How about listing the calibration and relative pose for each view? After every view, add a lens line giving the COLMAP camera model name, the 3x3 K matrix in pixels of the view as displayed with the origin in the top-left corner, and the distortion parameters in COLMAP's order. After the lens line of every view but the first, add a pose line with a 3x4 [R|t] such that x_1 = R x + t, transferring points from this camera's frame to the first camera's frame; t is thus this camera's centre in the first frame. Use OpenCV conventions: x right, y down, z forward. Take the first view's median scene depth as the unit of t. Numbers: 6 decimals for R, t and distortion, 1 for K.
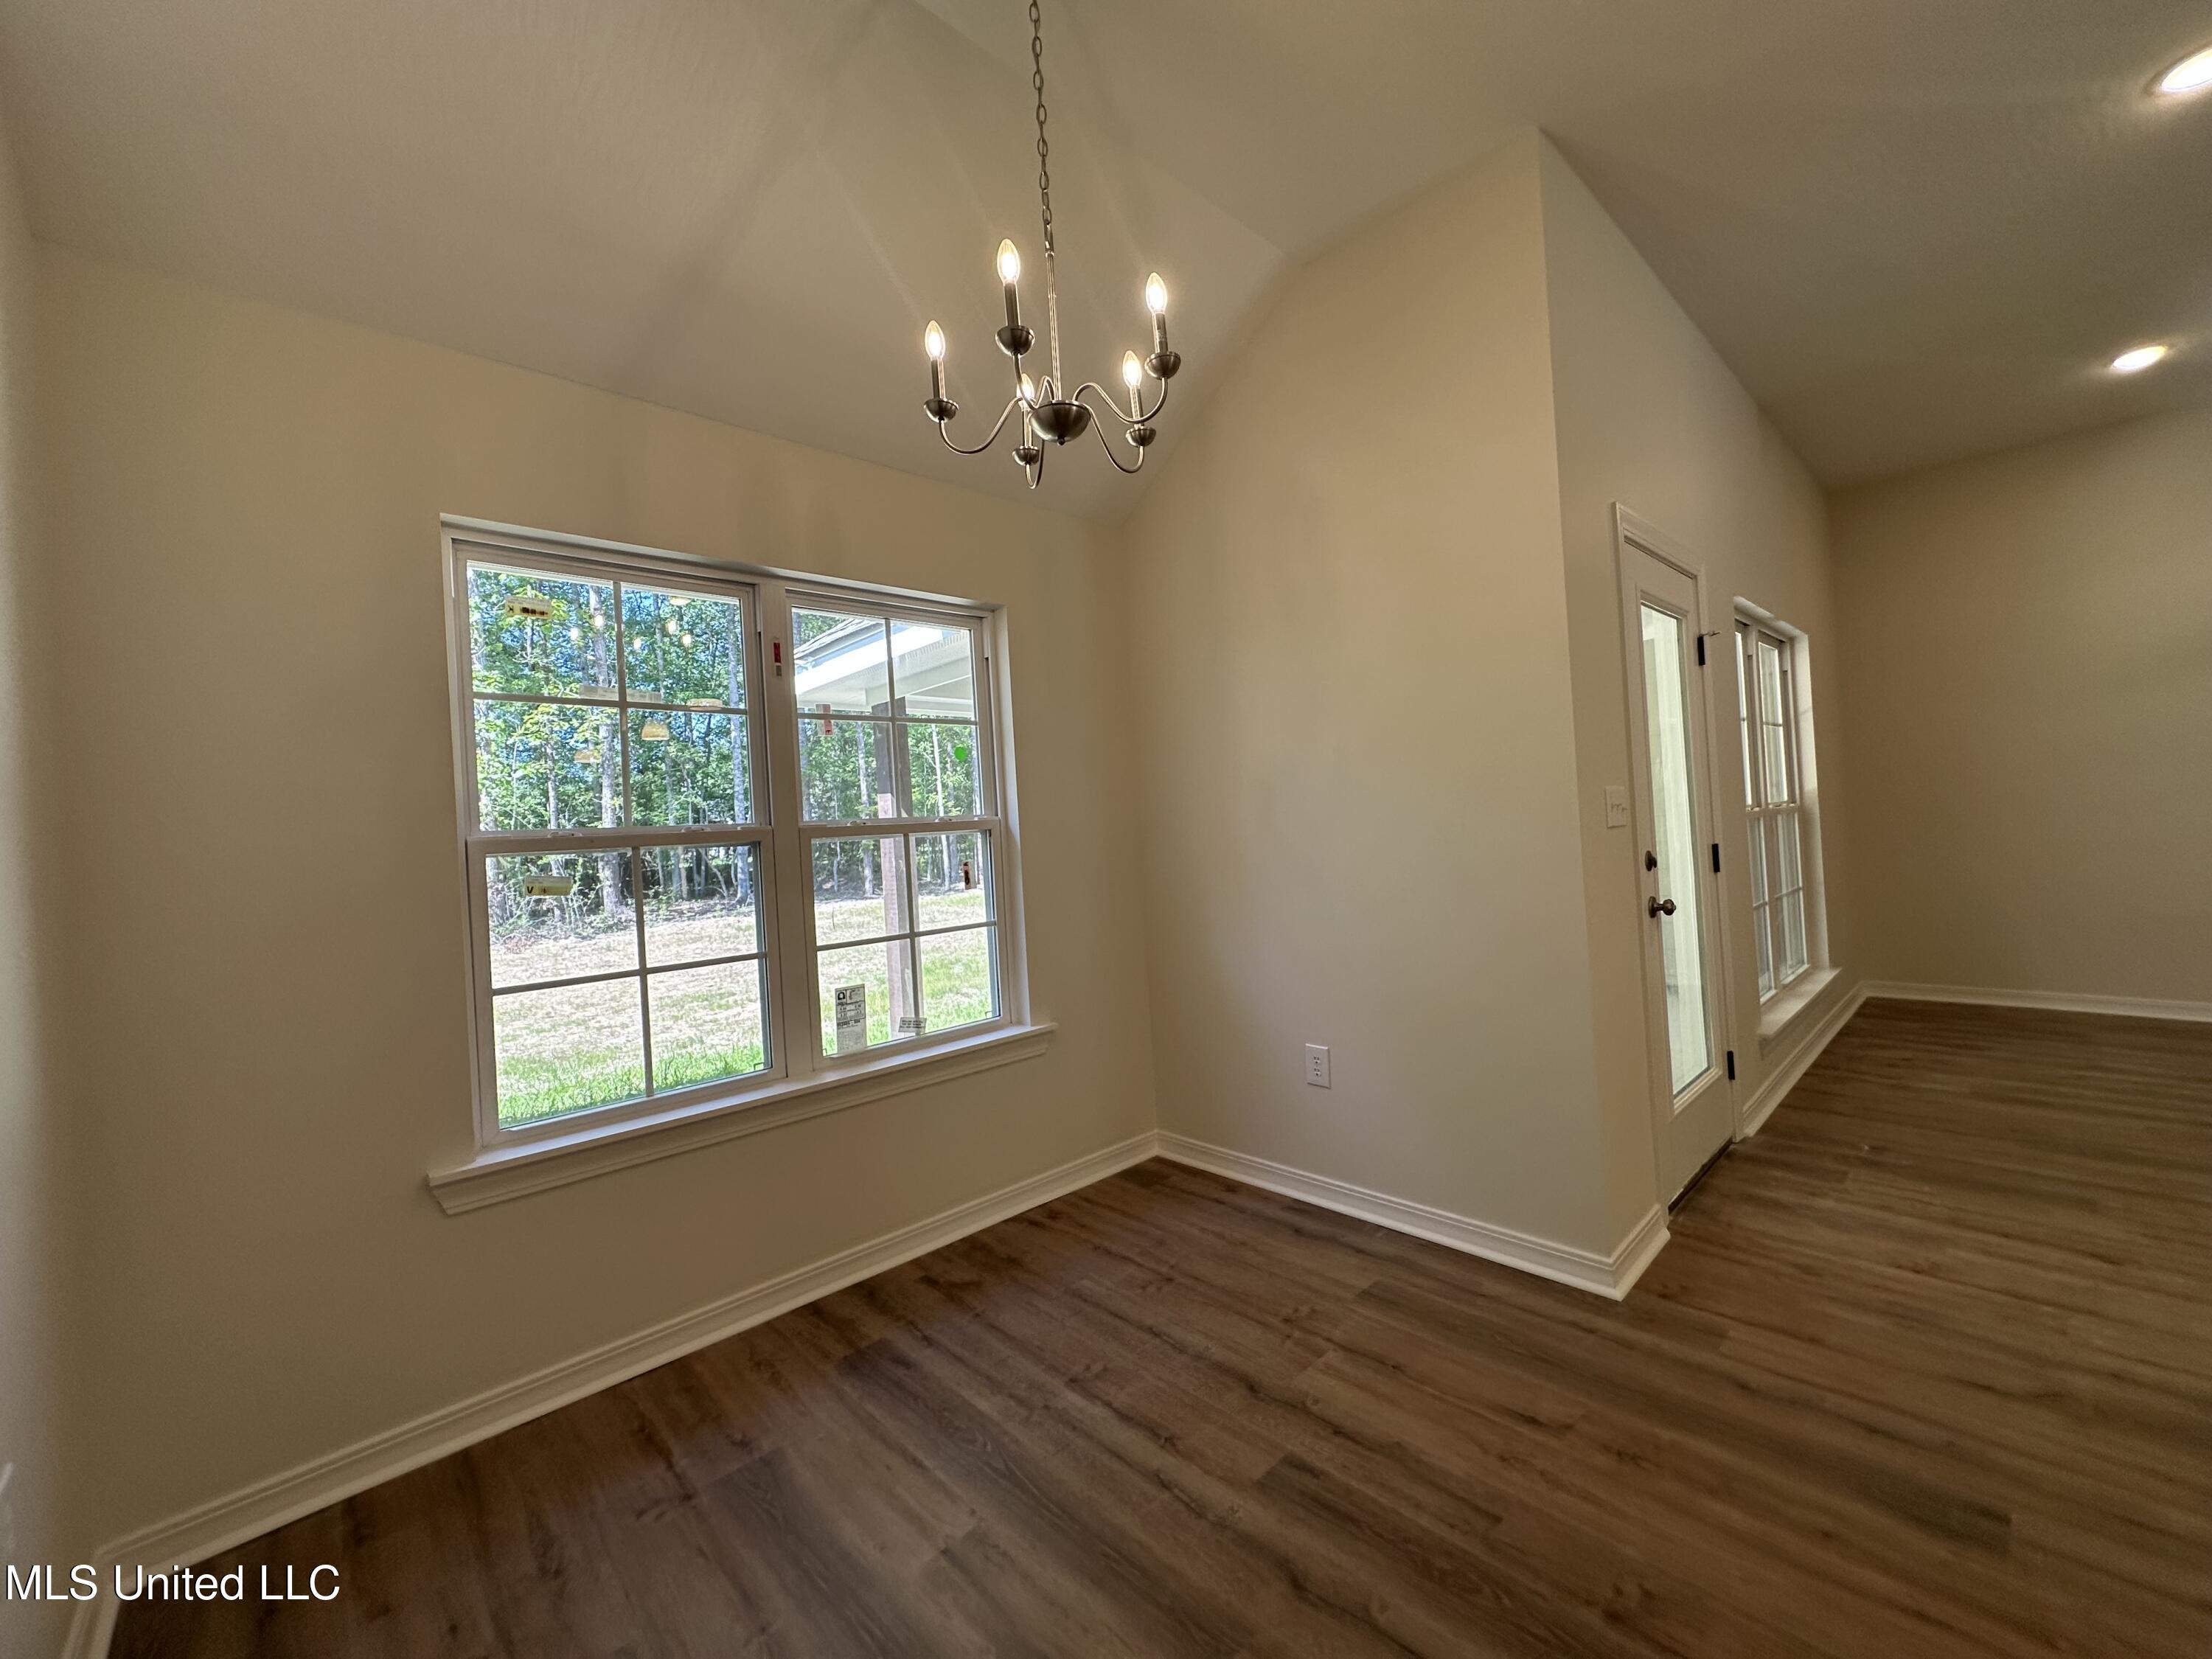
lens RADIAL K [[883.5, 0, 1097.2], [0, 883.5, 830.6], [0, 0, 1]] dist [0.000723, -0.000050]
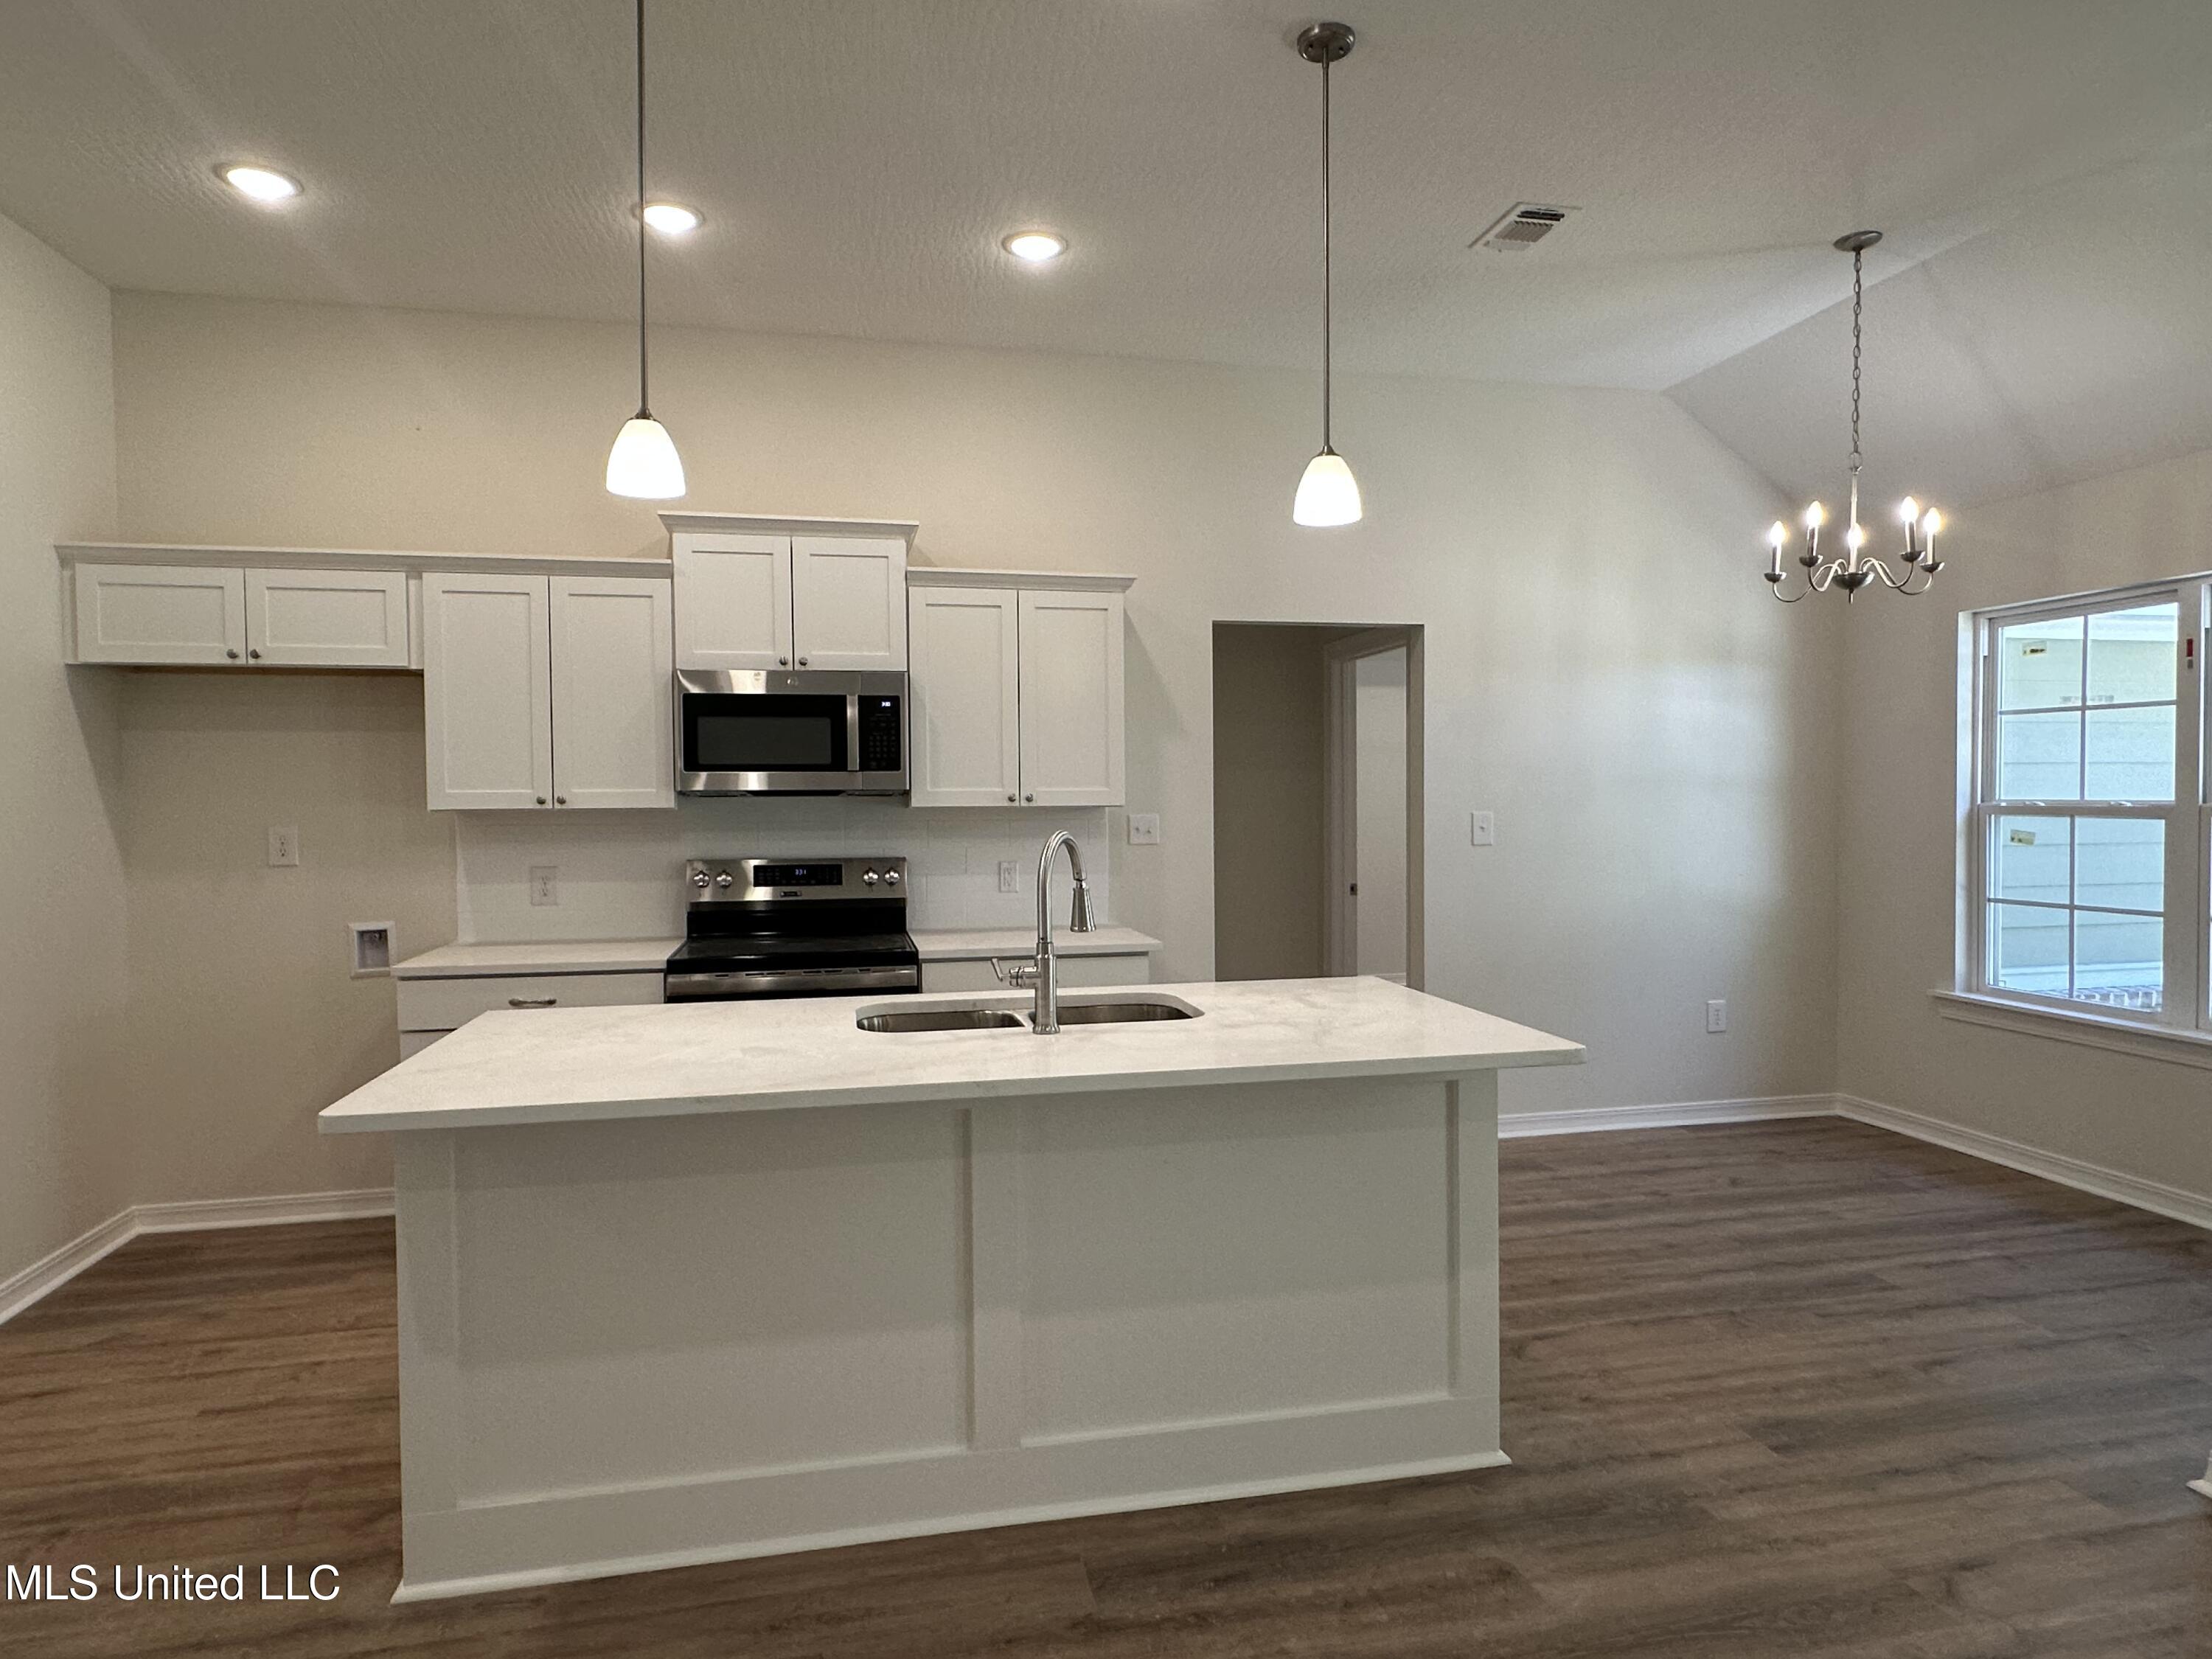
lens RADIAL K [[1261.2, 0, 1105.1], [0, 1261.2, 827.3], [0, 0, 1]] dist [0.008251, 0.000708]
pose [[-0.508758, 0.079937, -0.857190, 2.263427], [0.039208, 0.996798, 0.069685, -0.186864], [0.860016, 0.001844, -0.510264, 0.844709]]
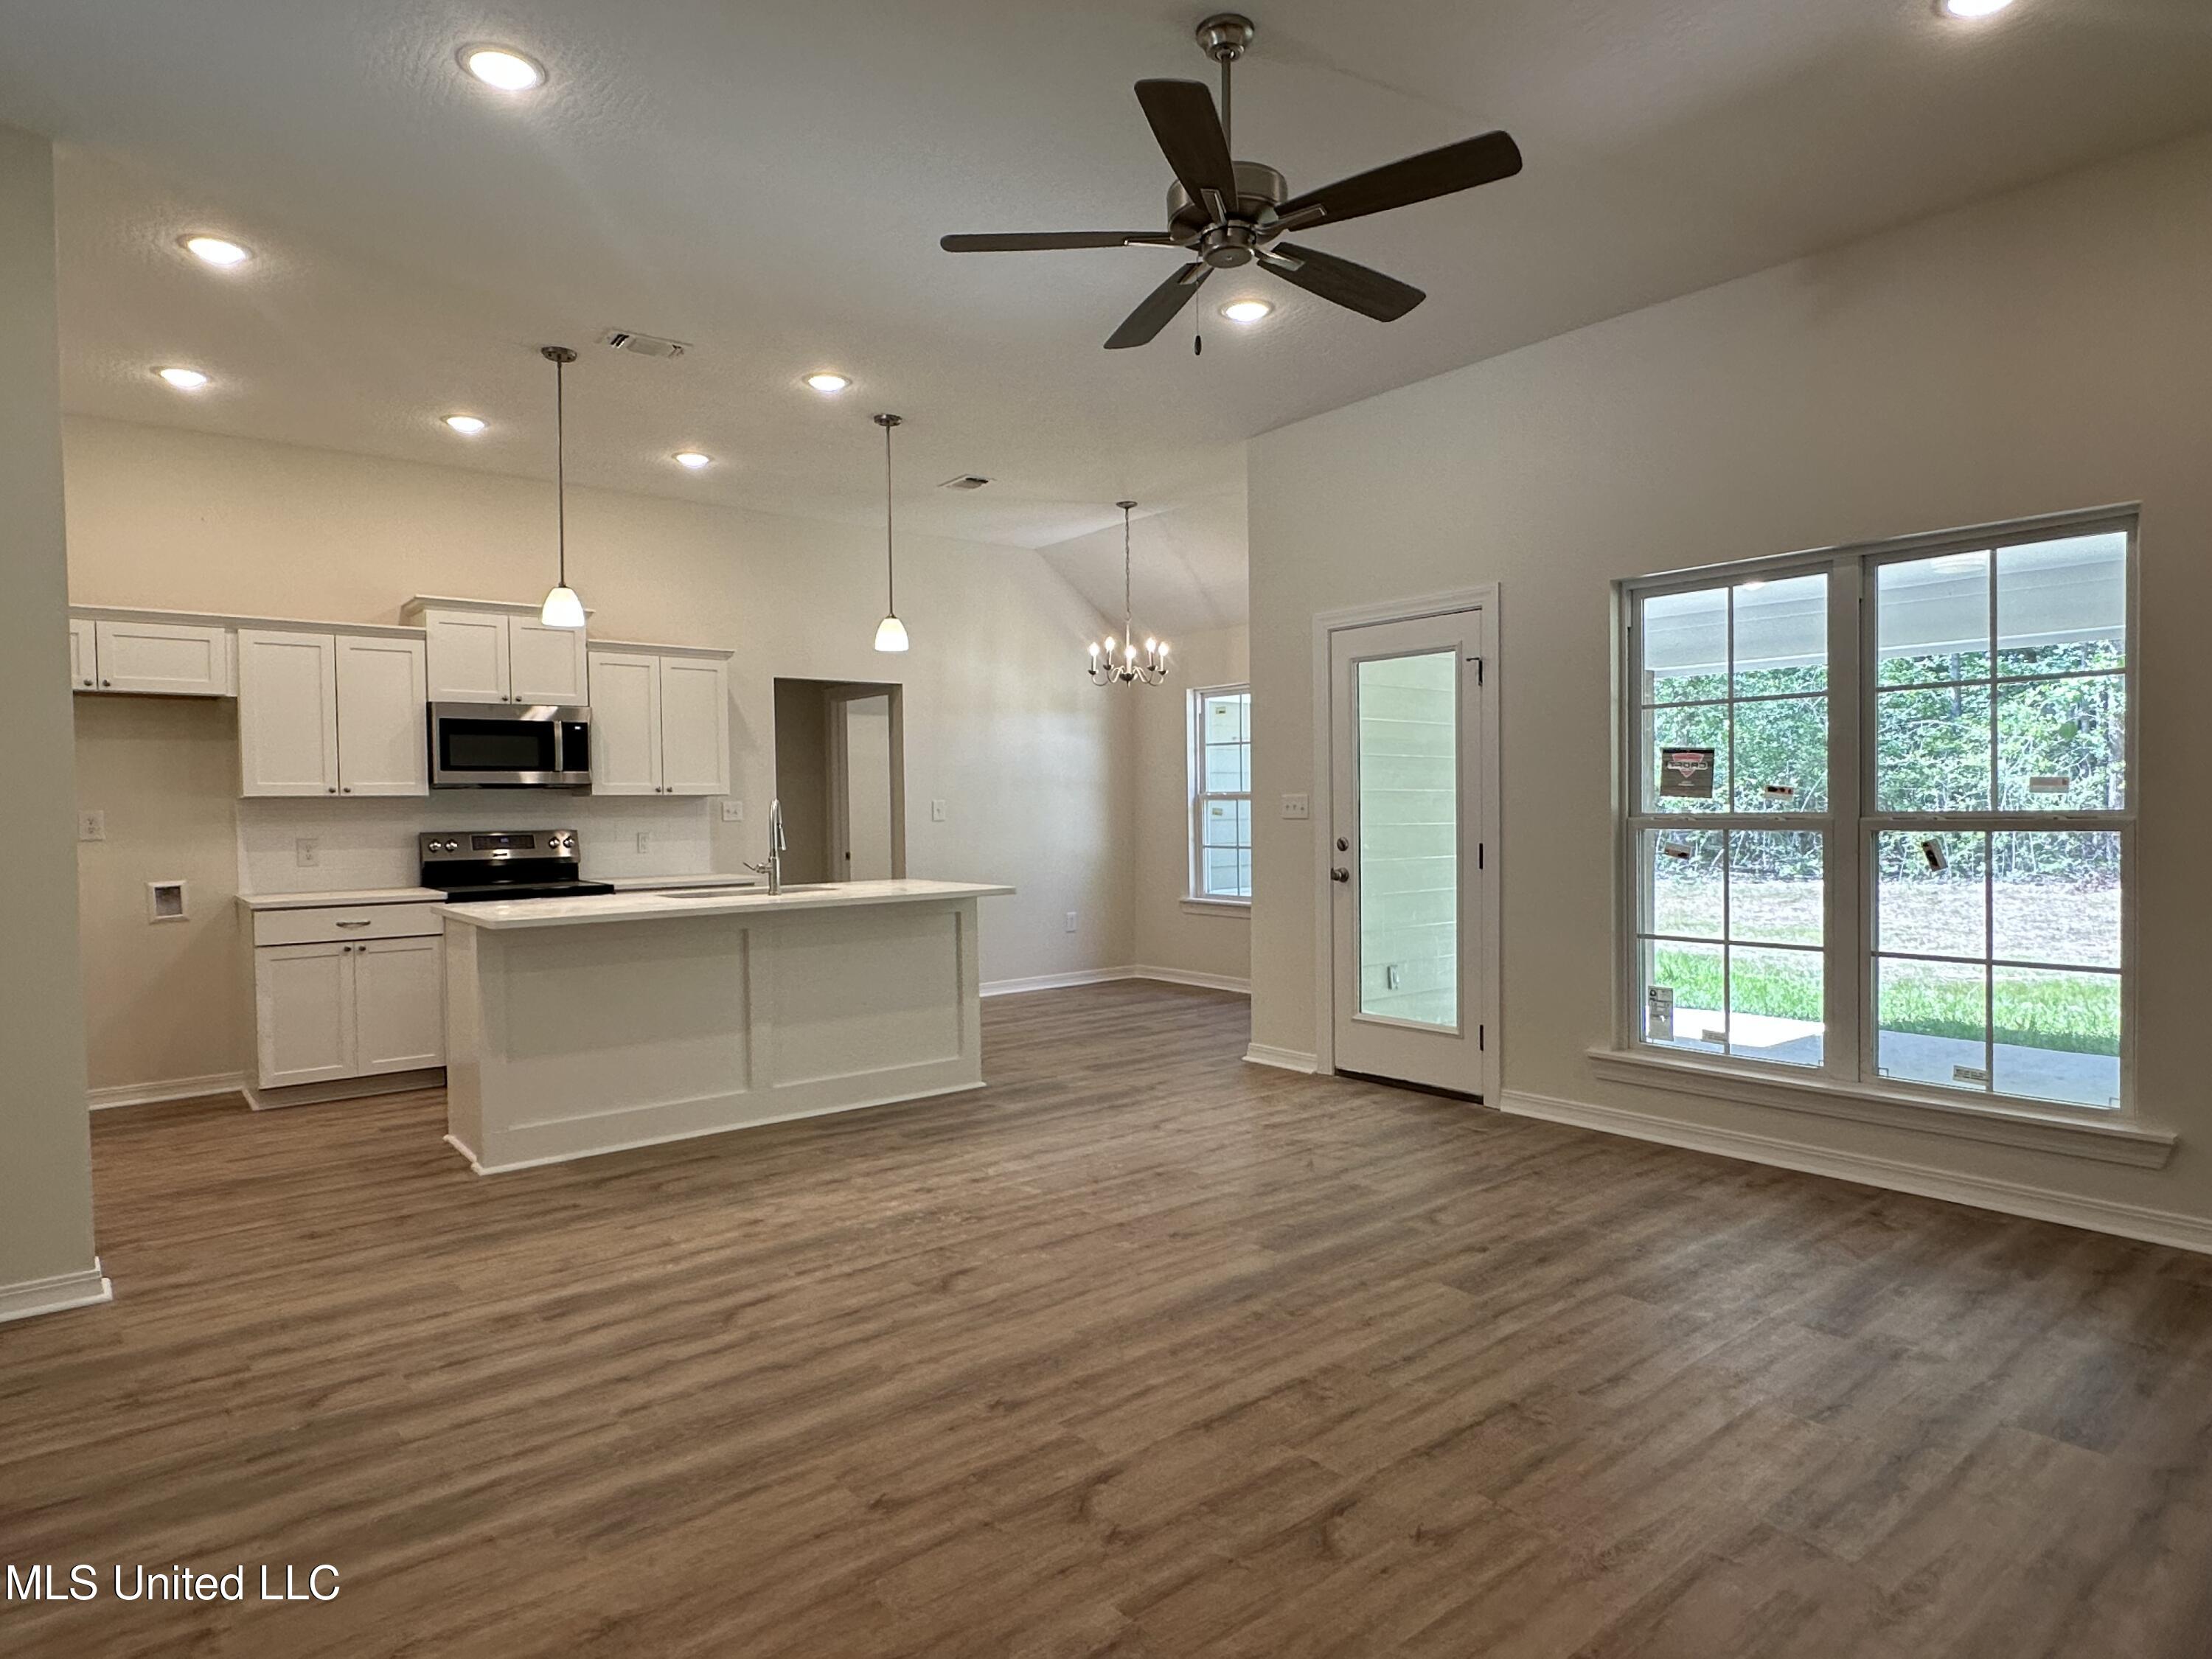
lens RADIAL K [[1261.2, 0, 1108.3], [0, 1261.2, 832.1], [0, 0, 1]] dist [0.008251, 0.000708]
pose [[-0.059172, 0.080420, -0.995003, 3.792356], [0.021049, 0.996629, 0.079299, -0.221675], [0.998026, -0.016251, -0.060666, 1.003068]]
